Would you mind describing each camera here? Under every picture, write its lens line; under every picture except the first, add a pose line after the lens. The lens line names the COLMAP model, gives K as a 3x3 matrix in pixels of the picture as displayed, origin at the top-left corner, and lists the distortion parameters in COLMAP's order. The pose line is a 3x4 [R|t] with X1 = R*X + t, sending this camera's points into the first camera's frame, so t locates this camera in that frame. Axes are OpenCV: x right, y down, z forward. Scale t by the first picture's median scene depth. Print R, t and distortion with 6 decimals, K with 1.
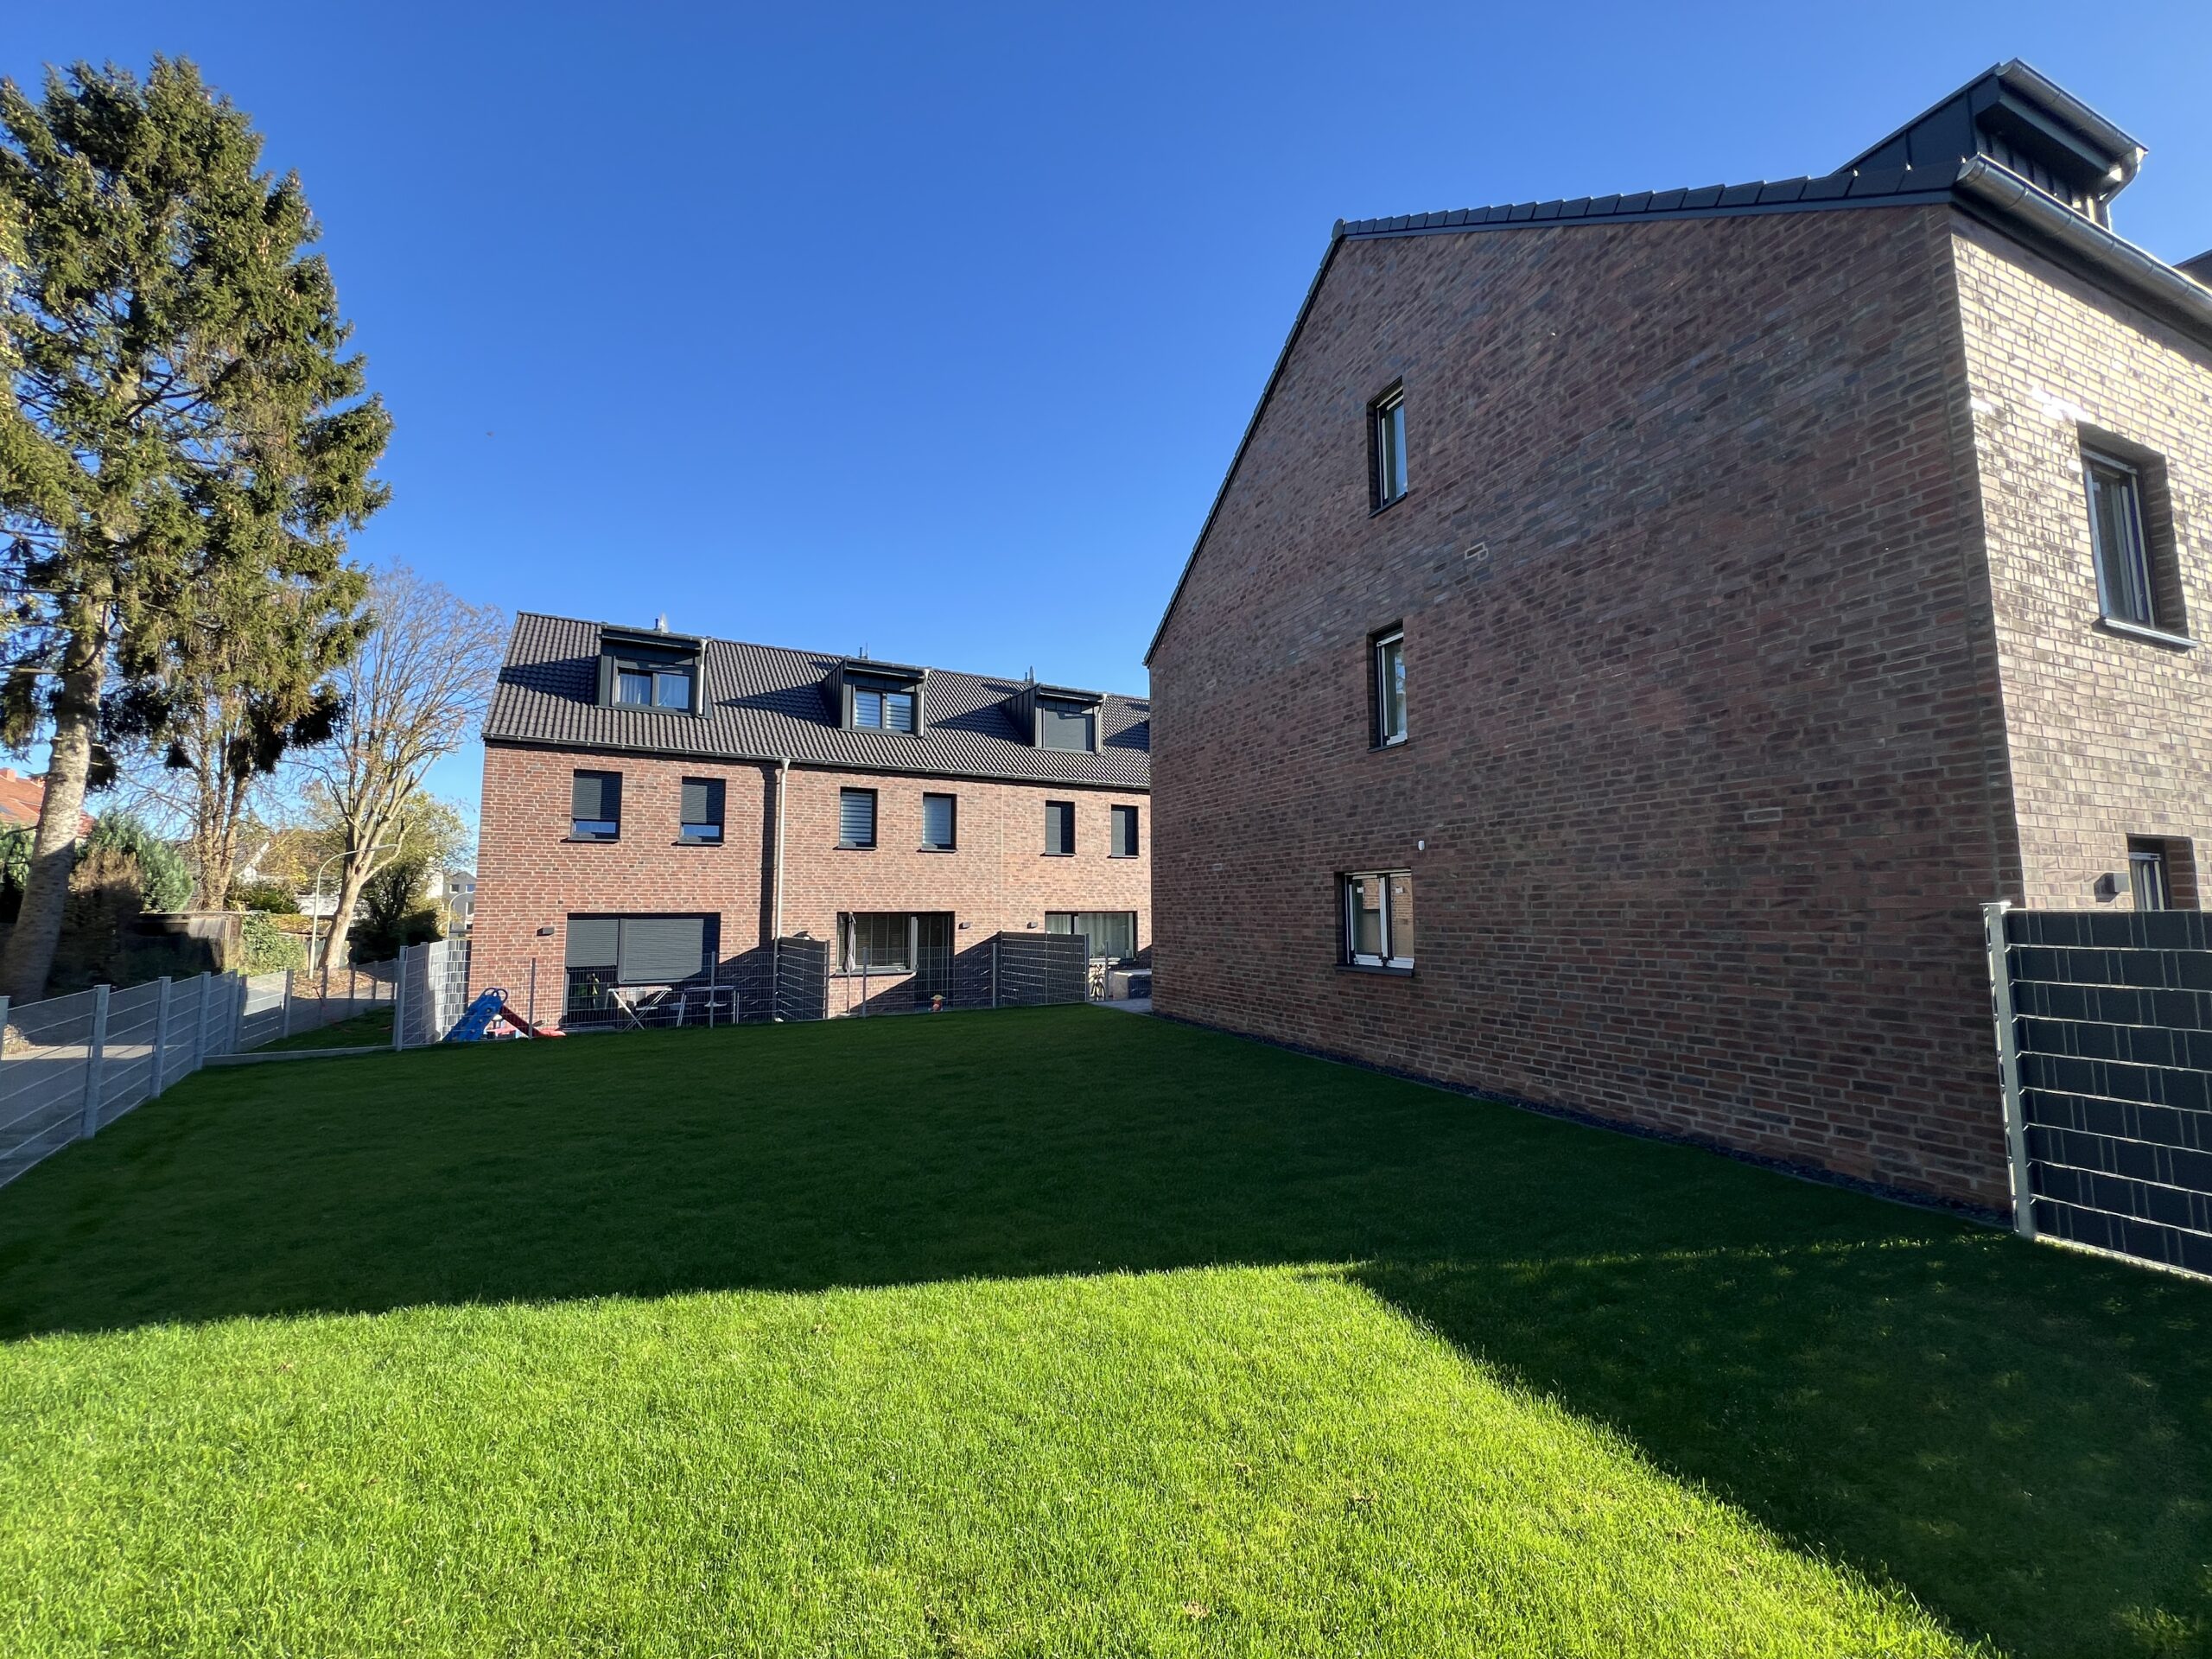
lens RADIAL K [[884.8, 0, 1106.2], [0, 884.8, 823.5], [0, 0, 1]] dist [-0.001994, 0.000412]
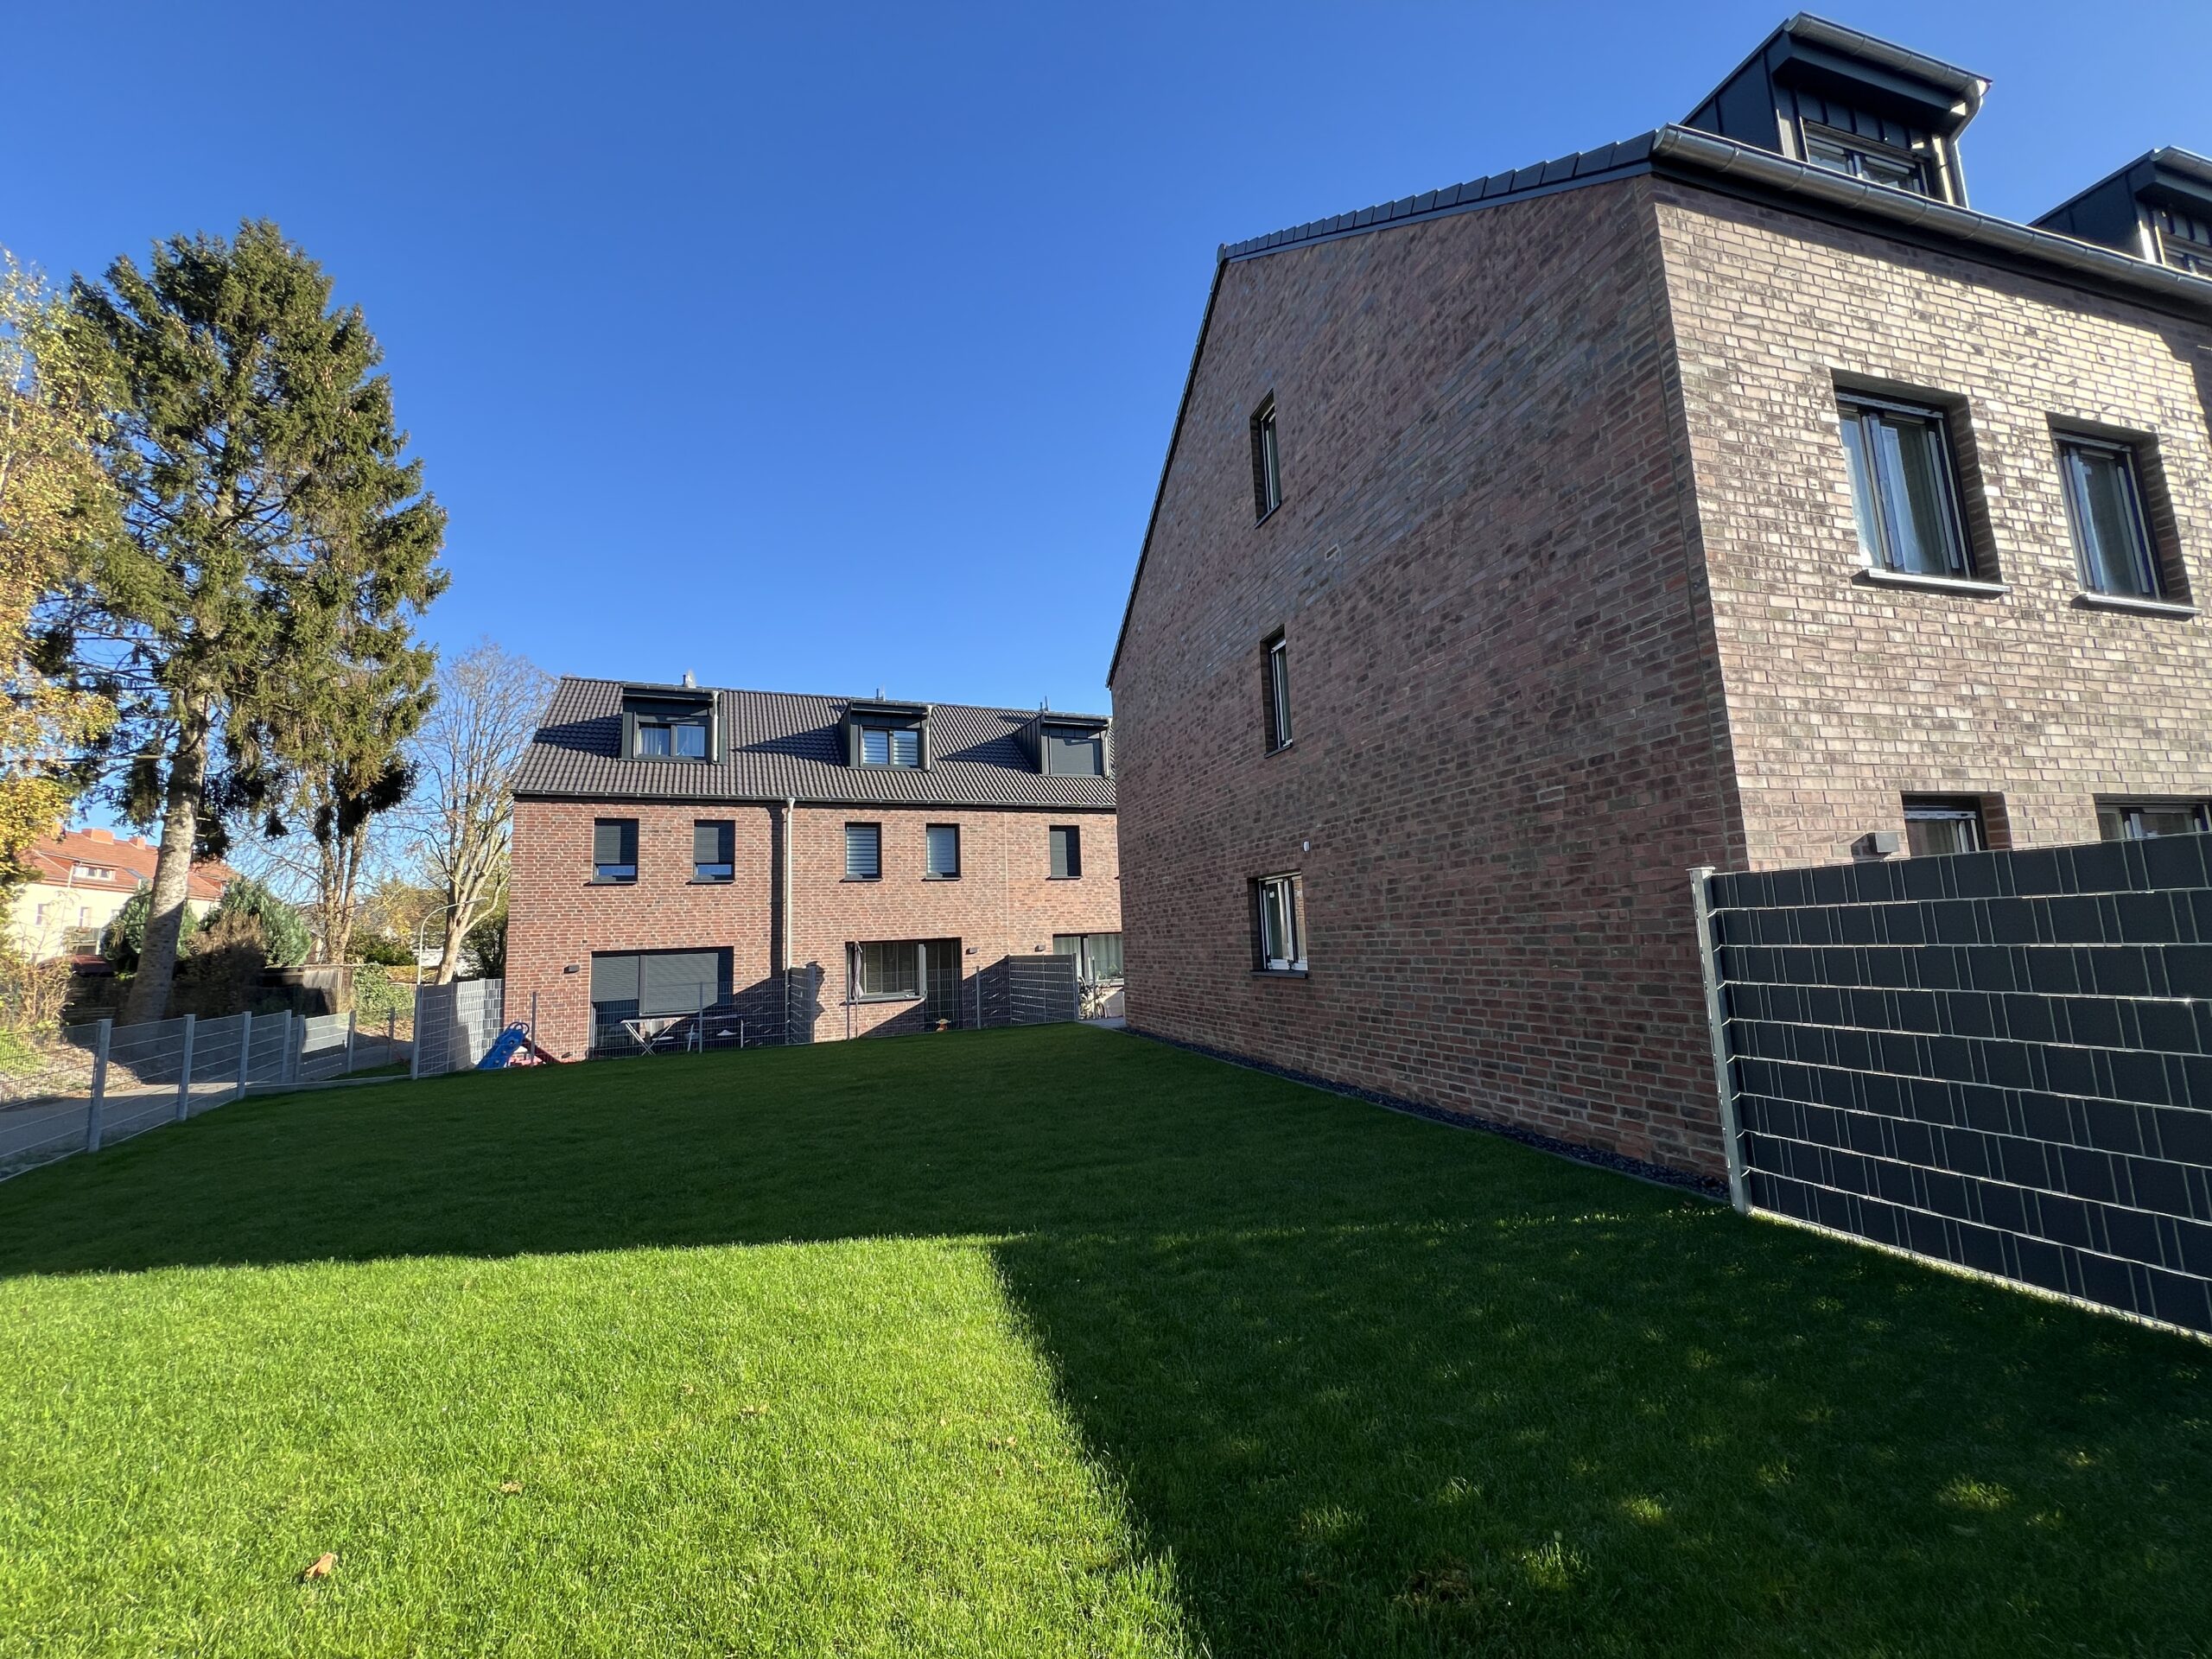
lens RADIAL K [[884.8, 0, 1105.8], [0, 884.8, 823.5], [0, 0, 1]] dist [-0.001994, 0.000412]
pose [[0.993514, -0.051732, -0.101264, 0.186609], [0.048558, 0.998256, -0.033562, 0.017210], [0.102824, 0.028427, 0.994293, -0.017847]]
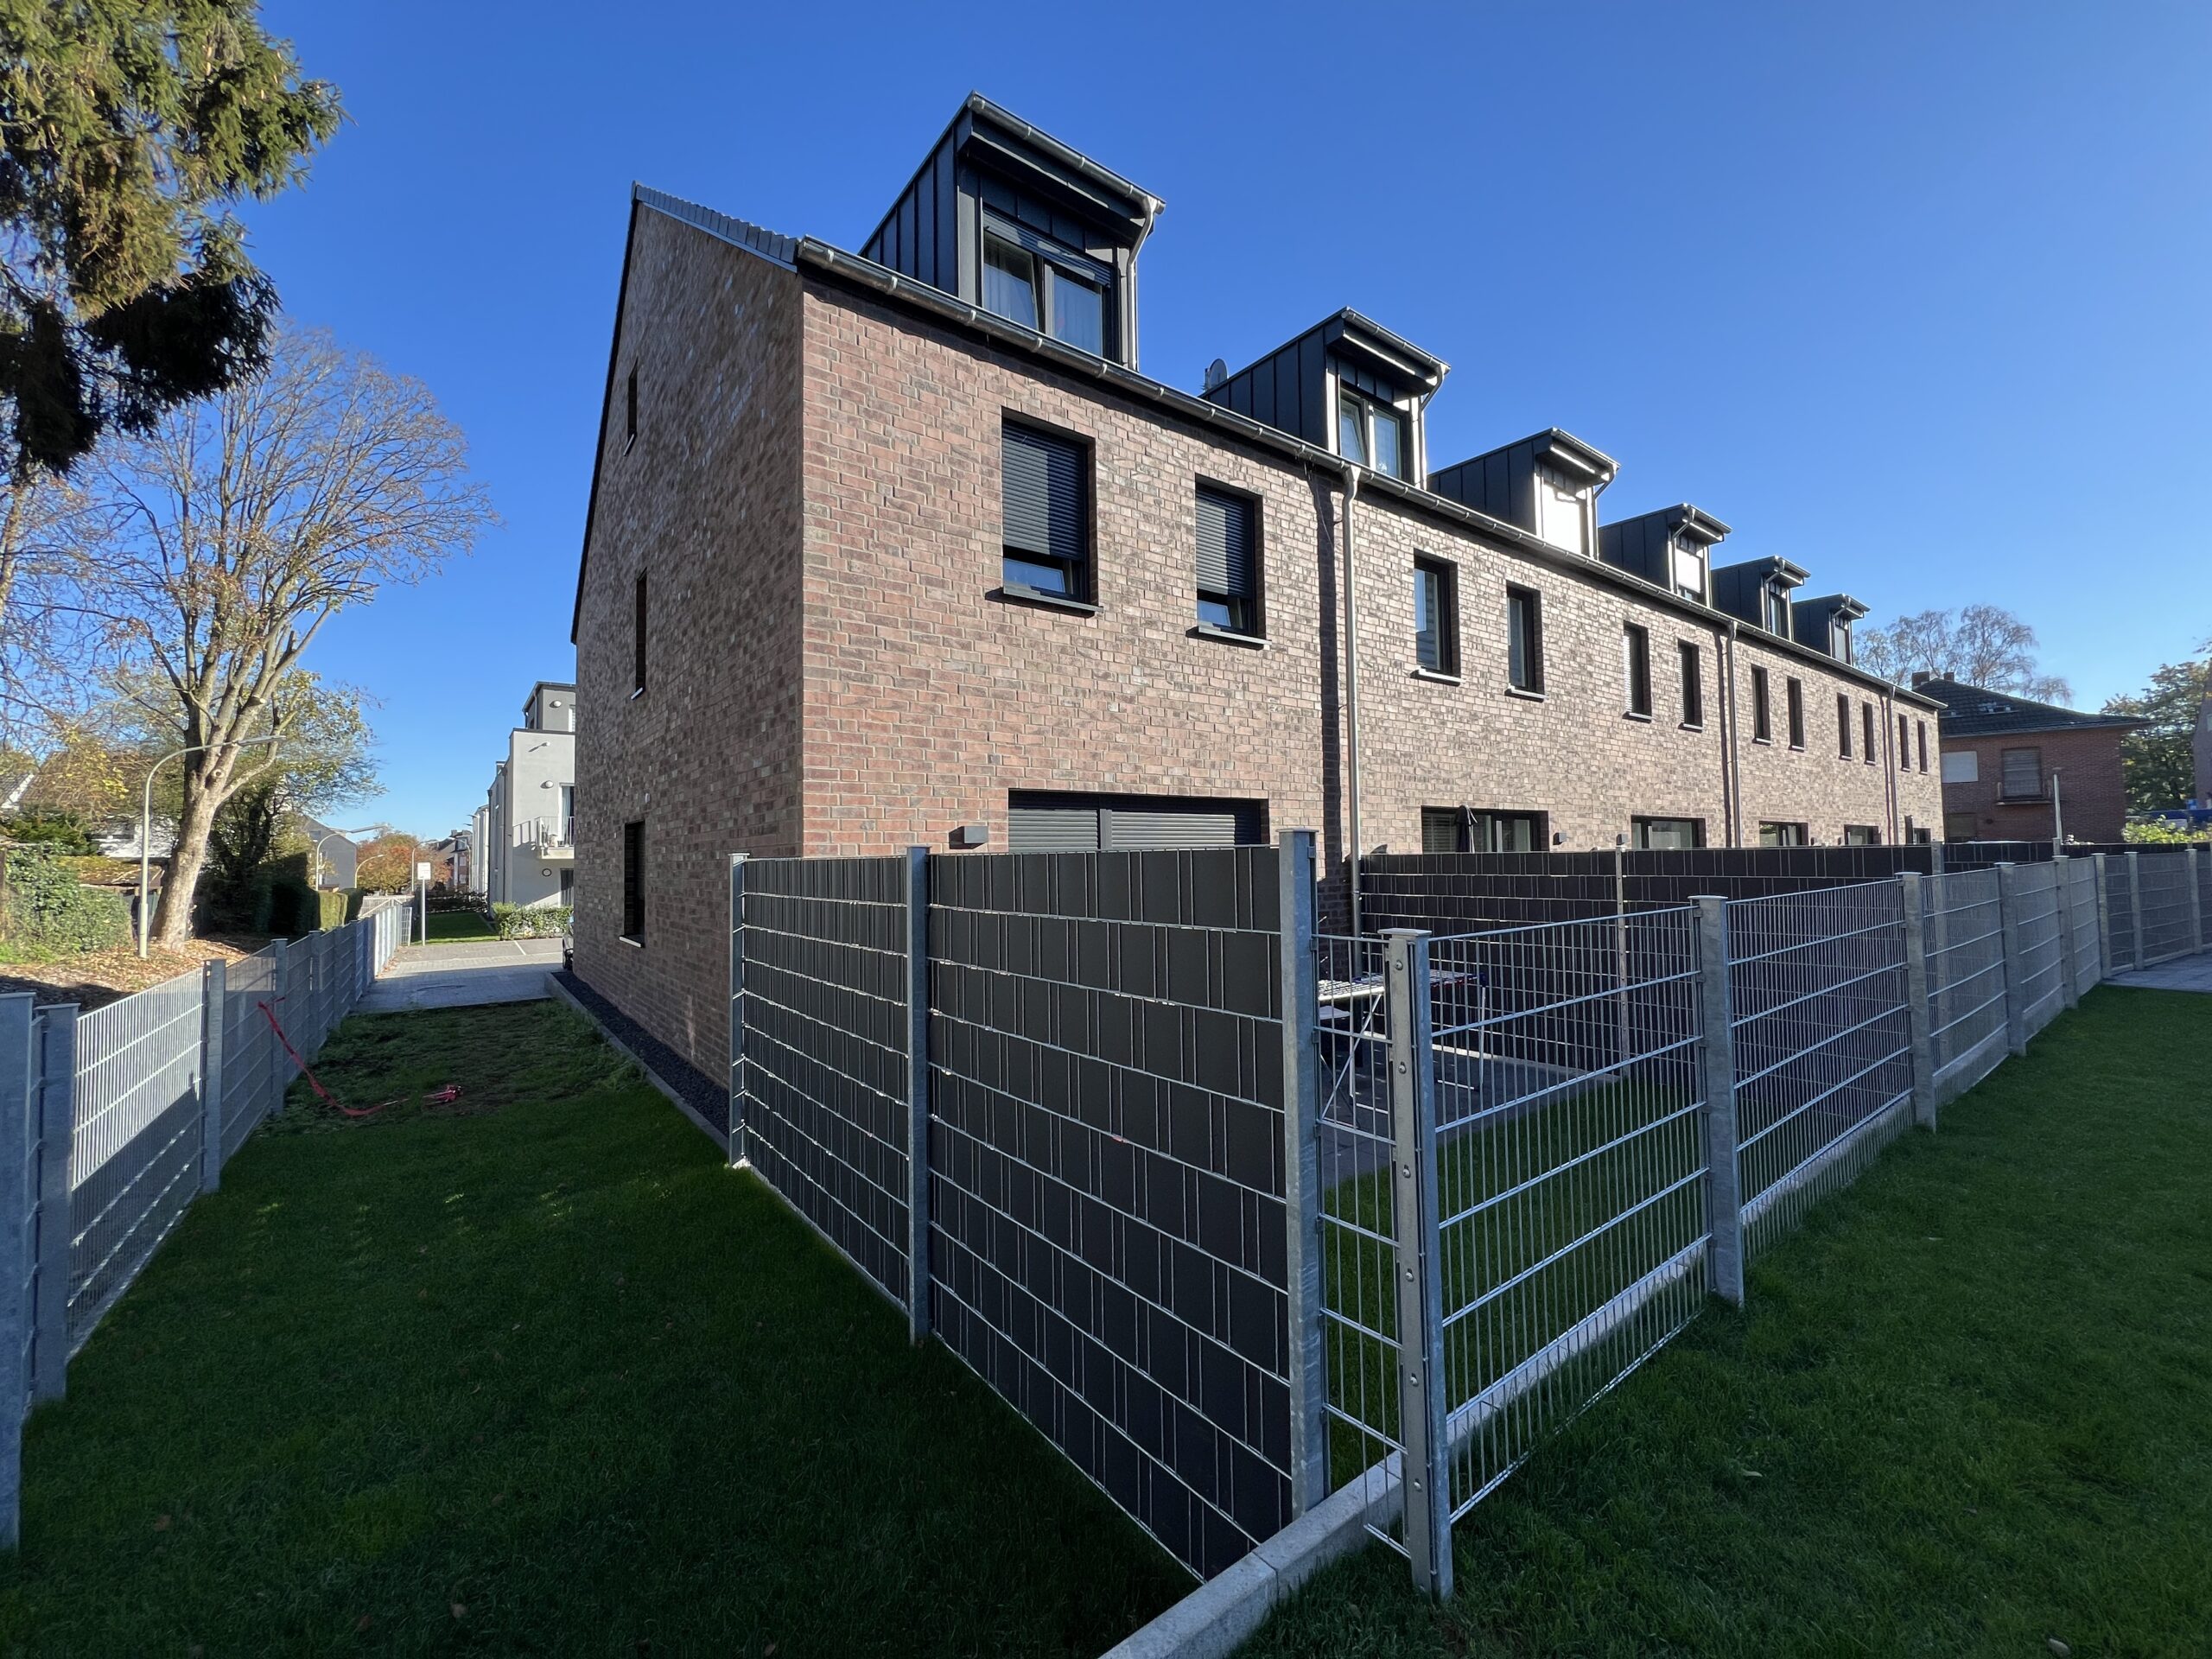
lens RADIAL K [[884.8, 0, 1106.0], [0, 884.8, 821.6], [0, 0, 1]] dist [-0.001994, 0.000412]
pose [[0.992074, -0.006240, 0.125501, -0.873908], [-0.000851, 0.998410, 0.056370, 0.131967], [-0.125653, -0.056030, 0.990491, 0.883574]]
